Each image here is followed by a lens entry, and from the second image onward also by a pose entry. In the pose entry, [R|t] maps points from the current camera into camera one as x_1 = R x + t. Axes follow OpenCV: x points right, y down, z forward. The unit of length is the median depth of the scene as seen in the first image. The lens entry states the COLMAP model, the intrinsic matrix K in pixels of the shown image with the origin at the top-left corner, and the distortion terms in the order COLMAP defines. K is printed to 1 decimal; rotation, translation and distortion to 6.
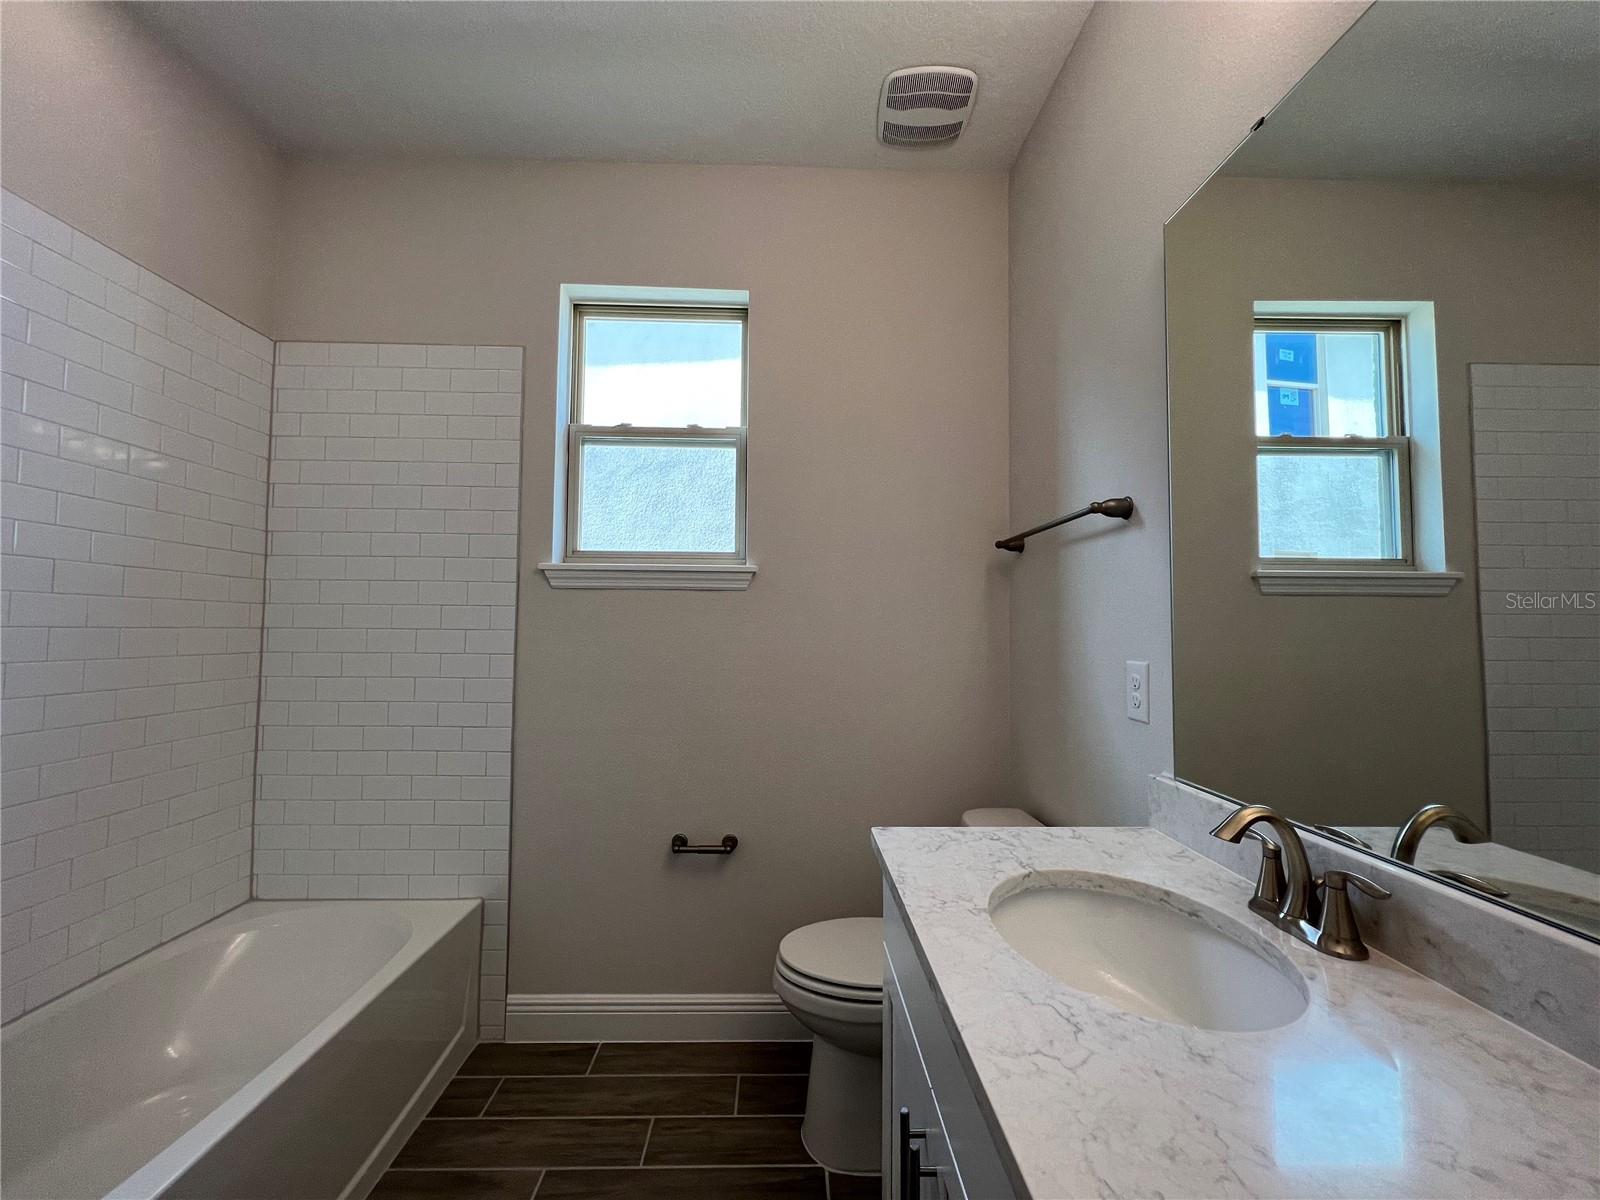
lens RADIAL K [[643.8, 0, 797.2], [0, 643.8, 599.0], [0, 0, 1]] dist [-0.002359, 0.001393]
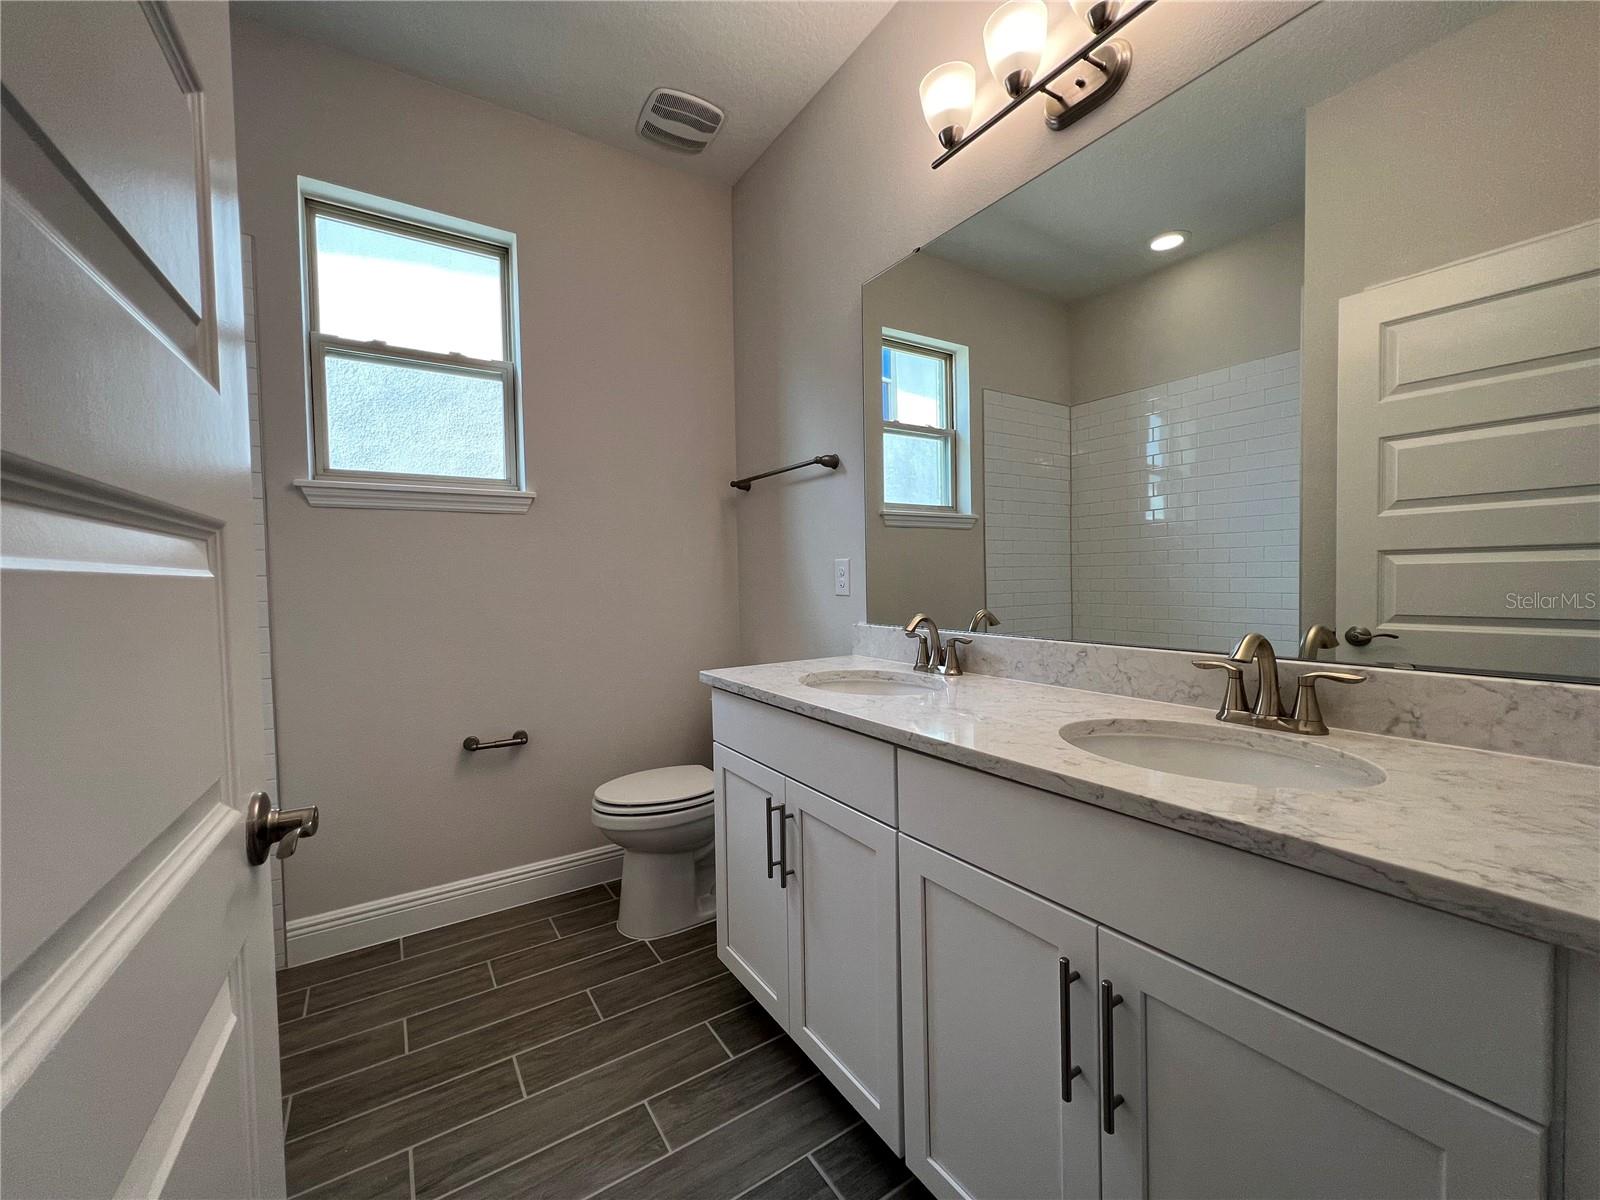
lens RADIAL K [[643.8, 0, 798.3], [0, 643.8, 596.9], [0, 0, 1]] dist [-0.002359, 0.001393]
pose [[0.850868, -0.040959, 0.523780, -0.272198], [0.001420, 0.997132, 0.075668, 0.046784], [-0.525377, -0.063639, 0.848486, -0.206919]]
